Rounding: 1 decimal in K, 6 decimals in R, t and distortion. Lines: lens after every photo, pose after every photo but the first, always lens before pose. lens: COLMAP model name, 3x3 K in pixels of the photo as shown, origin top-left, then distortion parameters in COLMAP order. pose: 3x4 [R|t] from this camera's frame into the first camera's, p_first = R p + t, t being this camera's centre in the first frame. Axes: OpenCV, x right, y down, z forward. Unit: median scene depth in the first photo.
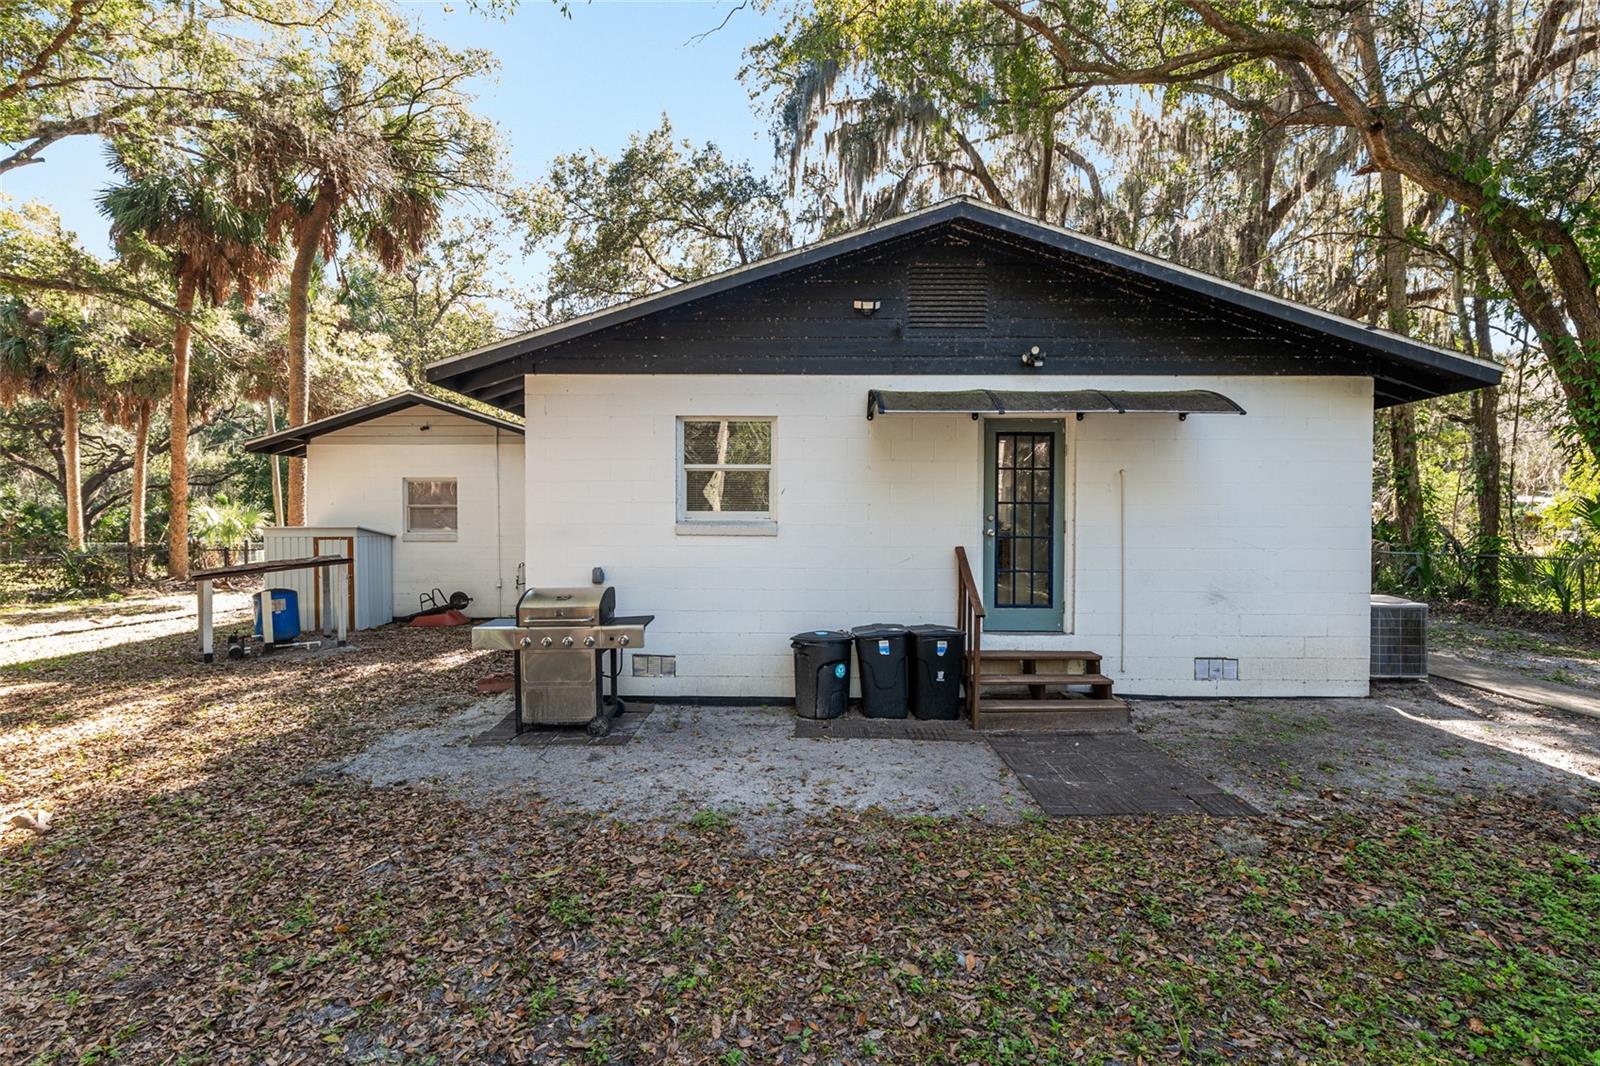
lens RADIAL K [[746.5, 0, 800.0], [0, 746.5, 533.0], [0, 0, 1]] dist [-0.000586, 0.000606]
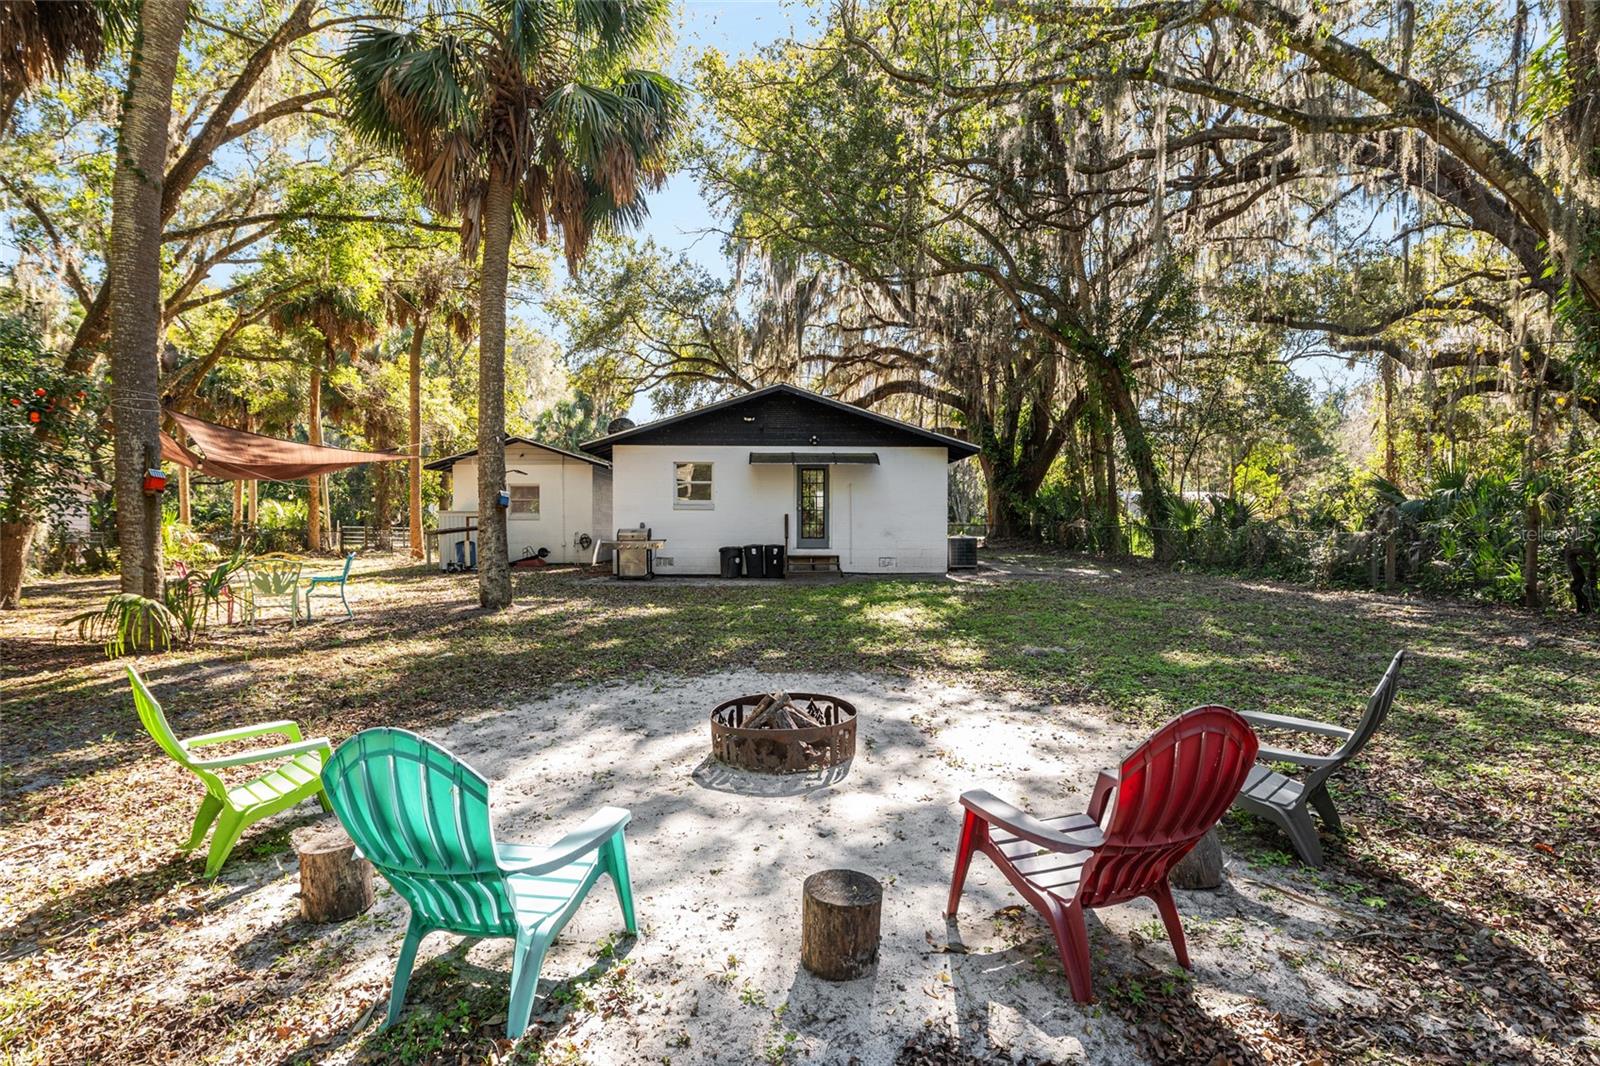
lens RADIAL K [[823.5, 0, 800.0], [0, 823.5, 533.0], [0, 0, 1]] dist [-0.000750, -0.000396]
pose [[0.999408, -0.001060, 0.034380, 0.164304], [0.001199, 0.999991, -0.004019, 0.093884], [-0.034375, 0.004058, 0.999401, -1.787904]]
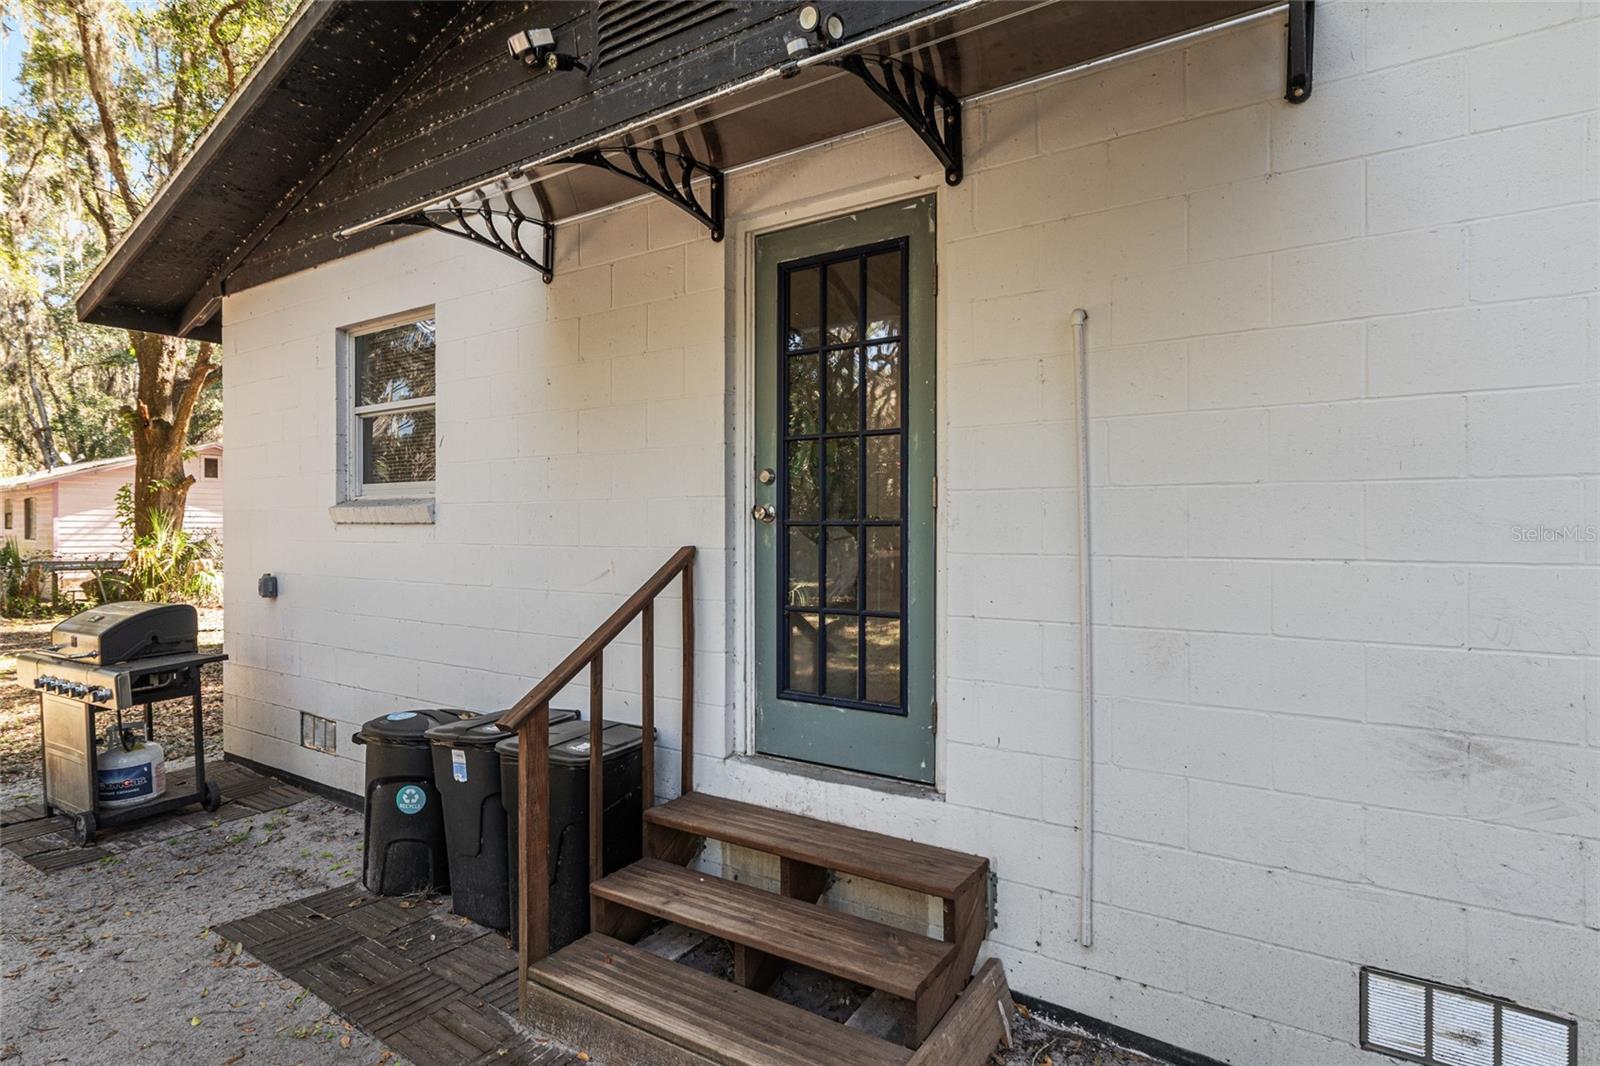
lens RADIAL K [[823.5, 0, 800.0], [0, 823.5, 533.0], [0, 0, 1]] dist [-0.000750, -0.000396]
pose [[0.842657, 0.000364, -0.538451, 0.521454], [-0.001842, 0.999996, -0.002207, 0.011131], [0.538448, 0.002851, 0.842654, 0.642421]]
